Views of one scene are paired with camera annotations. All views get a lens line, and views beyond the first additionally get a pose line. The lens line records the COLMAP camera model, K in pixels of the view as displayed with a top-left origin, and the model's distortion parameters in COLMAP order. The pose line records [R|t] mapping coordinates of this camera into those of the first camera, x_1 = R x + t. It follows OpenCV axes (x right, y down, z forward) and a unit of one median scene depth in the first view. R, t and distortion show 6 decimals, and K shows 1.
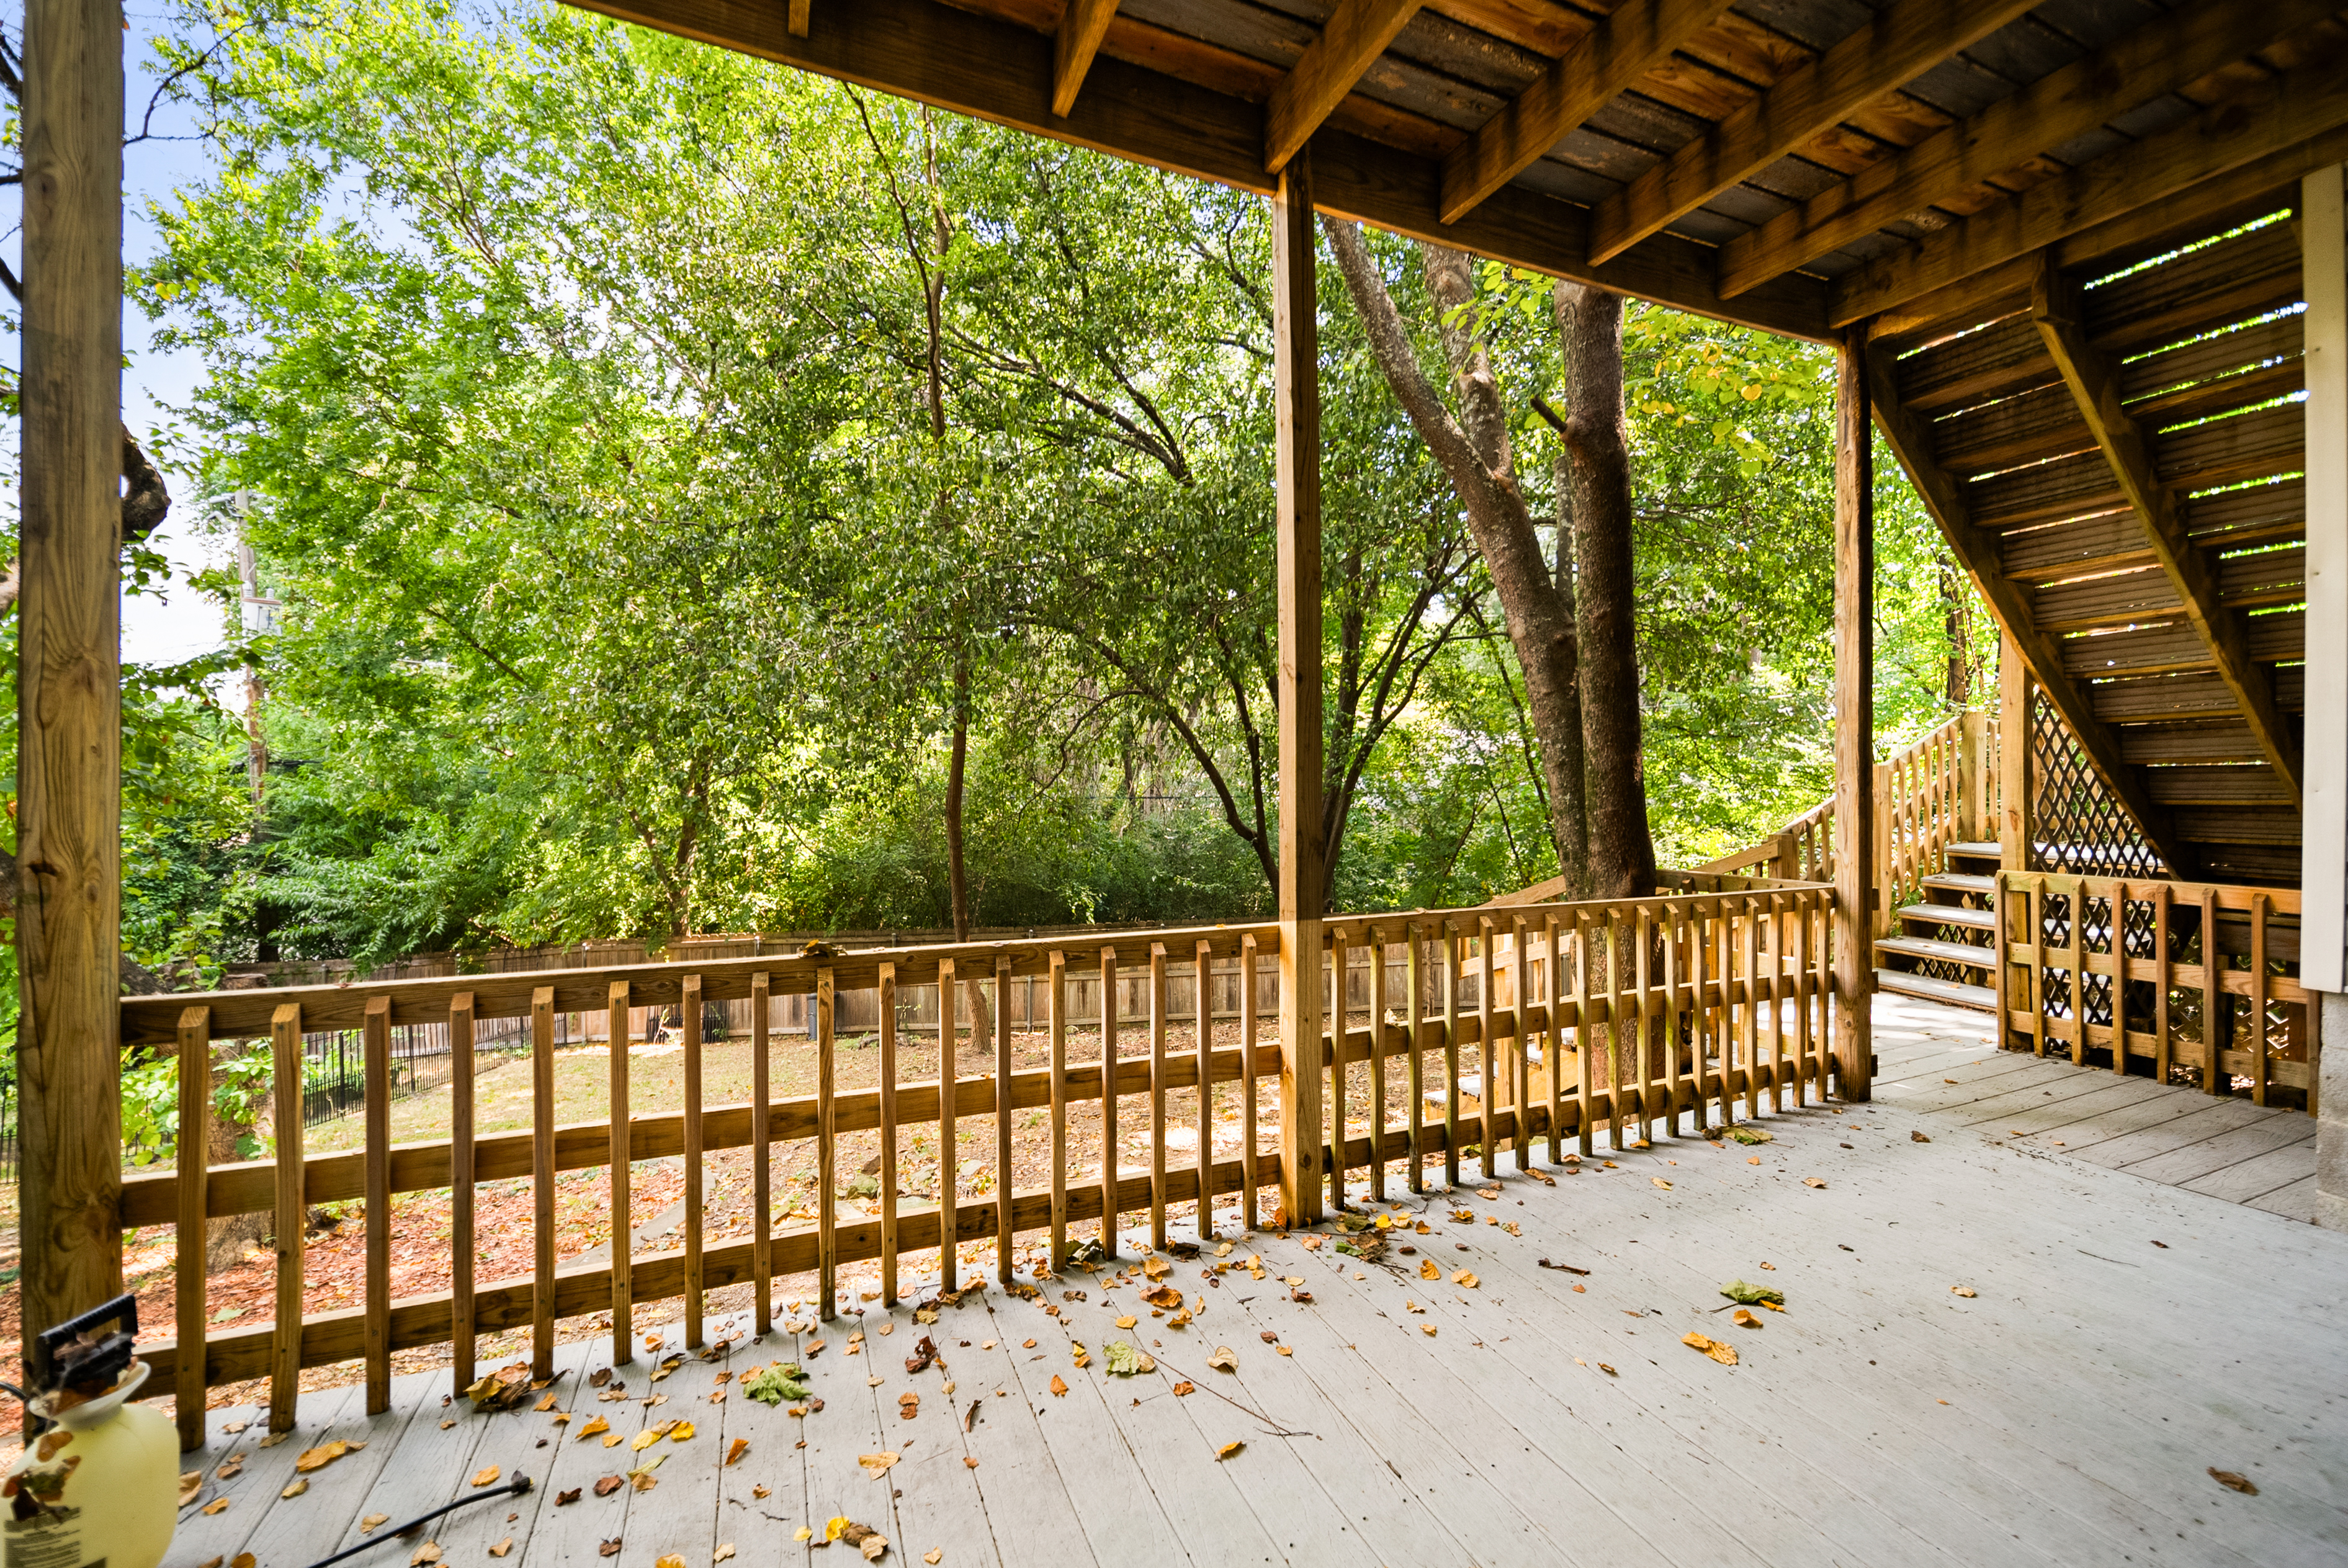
lens RADIAL K [[937.6, 0, 1173.7], [0, 937.6, 780.2], [0, 0, 1]] dist [-0.001304, -0.001925]
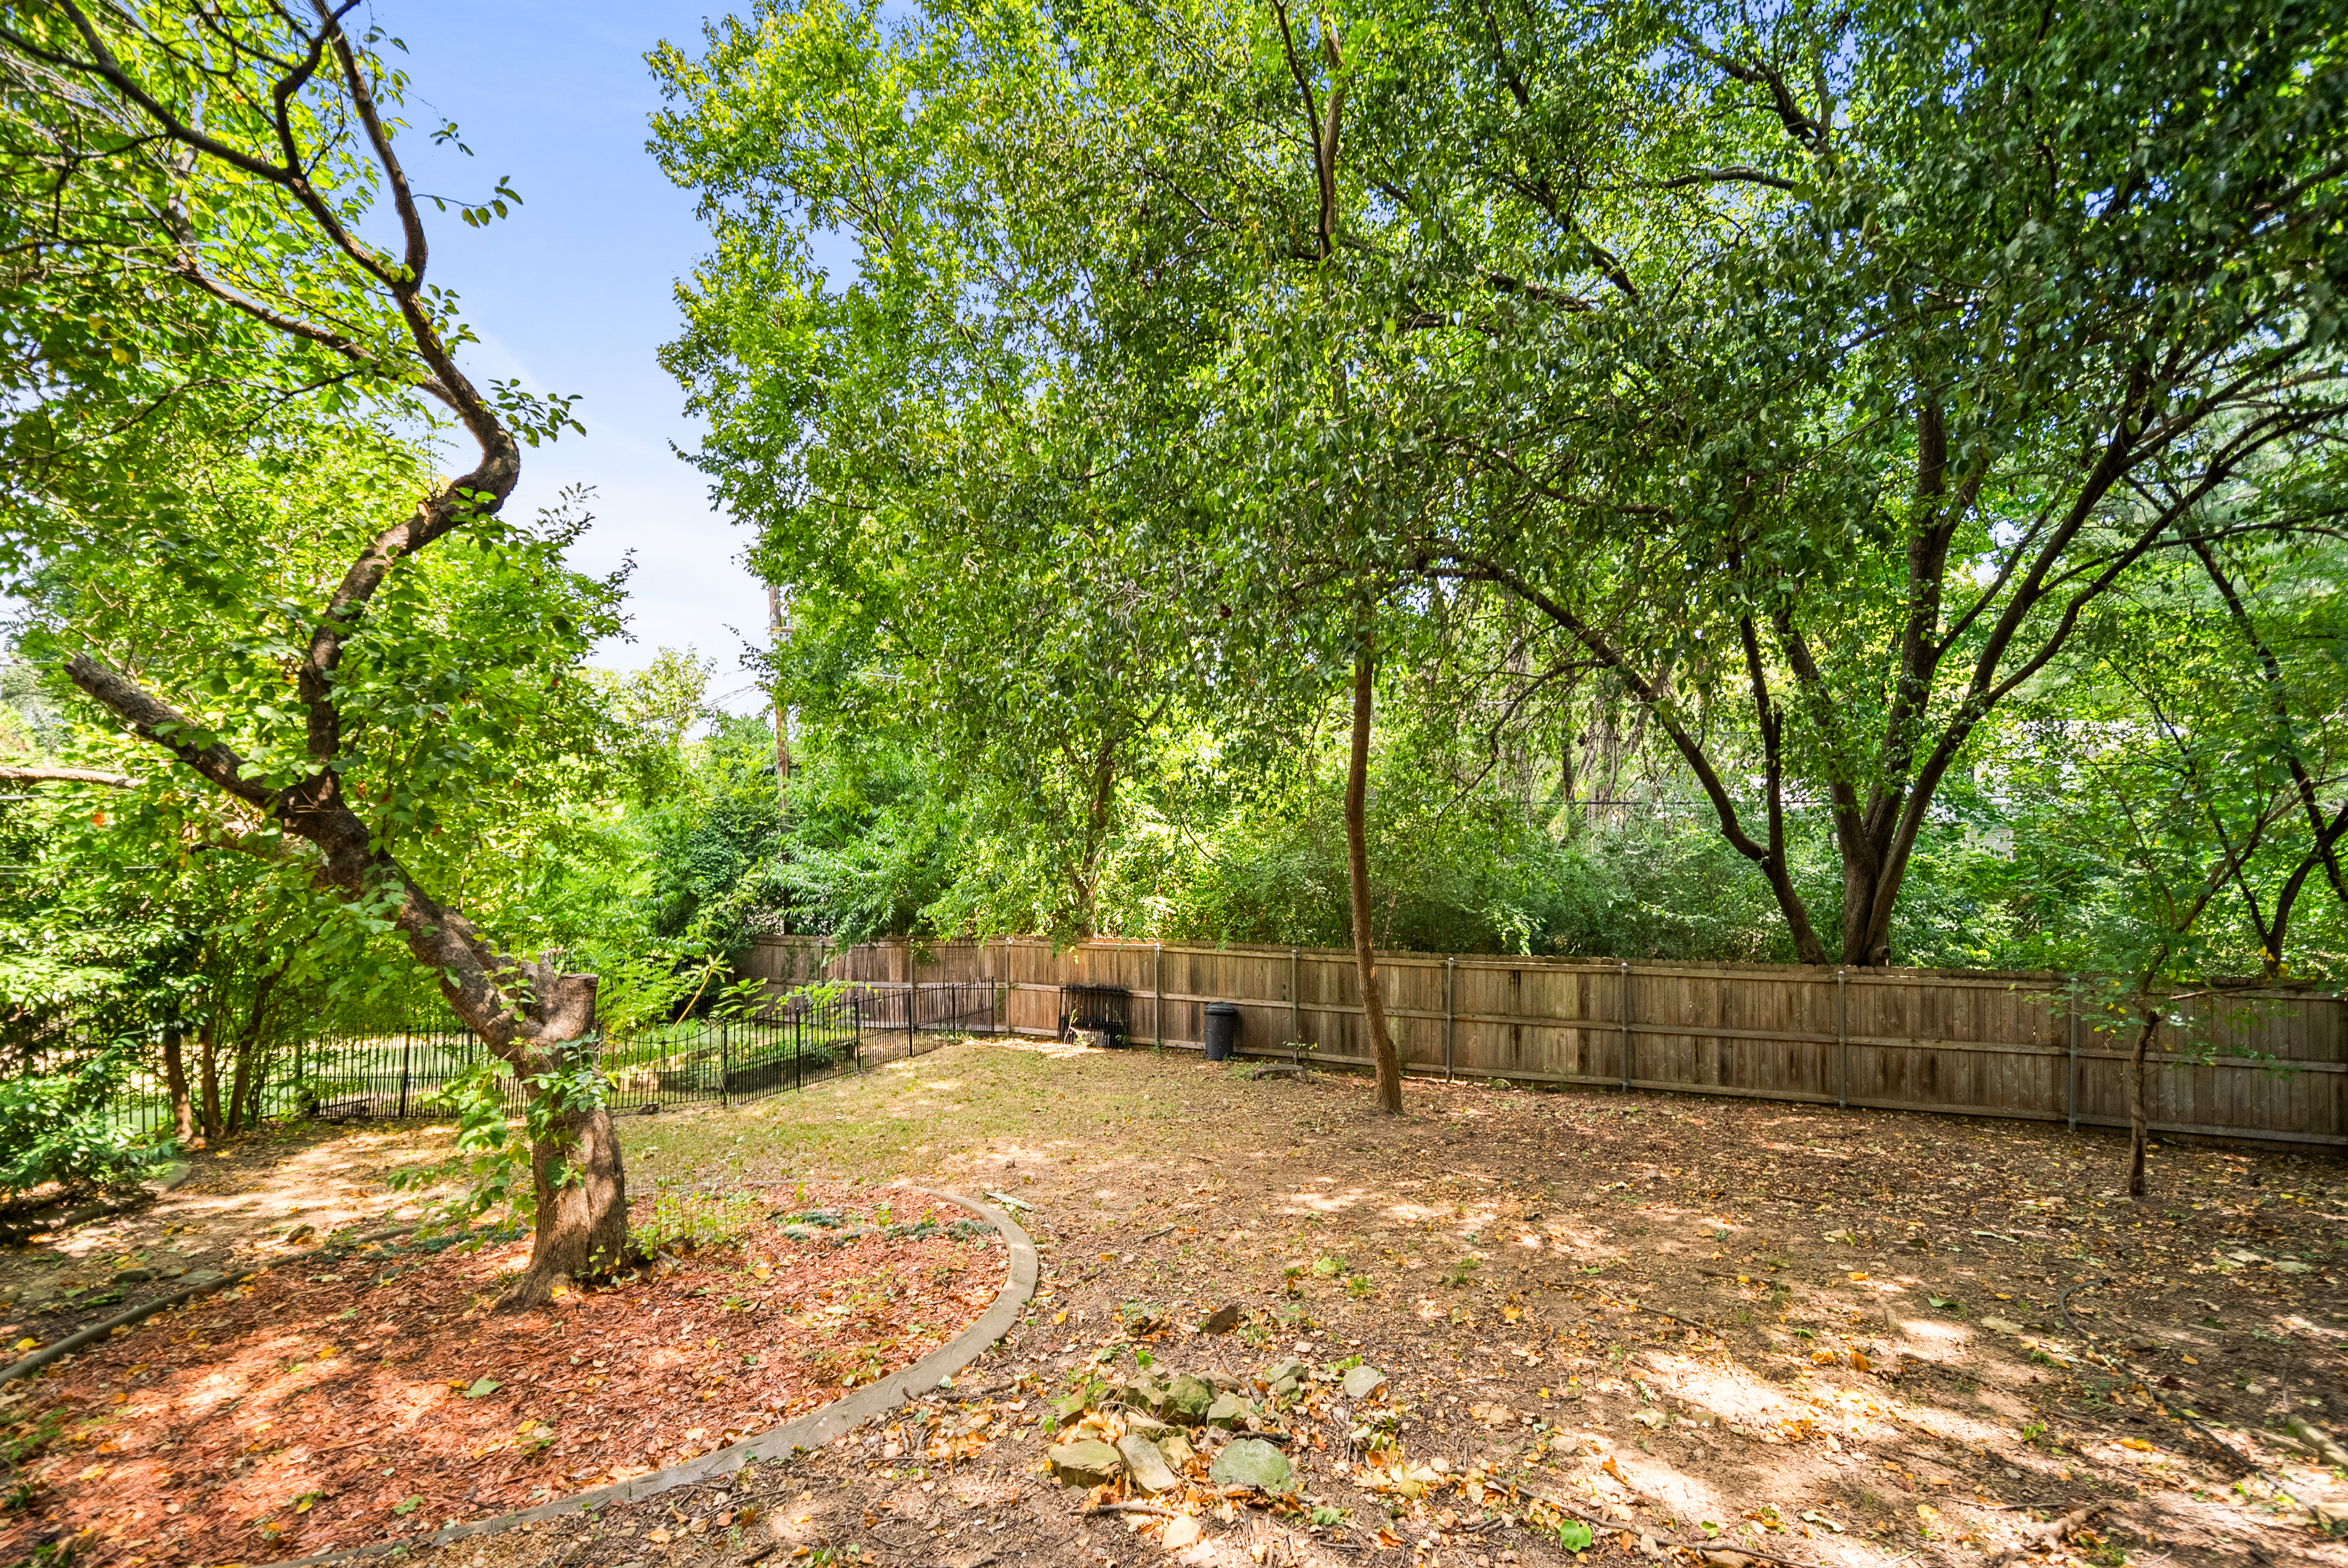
lens RADIAL K [[944.7, 0, 1173.2], [0, 944.7, 784.4], [0, 0, 1]] dist [0.000716, -0.000032]
pose [[0.907439, 0.000274, -0.420184, -0.023499], [-0.001732, 0.999994, -0.003087, 0.007542], [0.420180, 0.003529, 0.907434, 0.132577]]
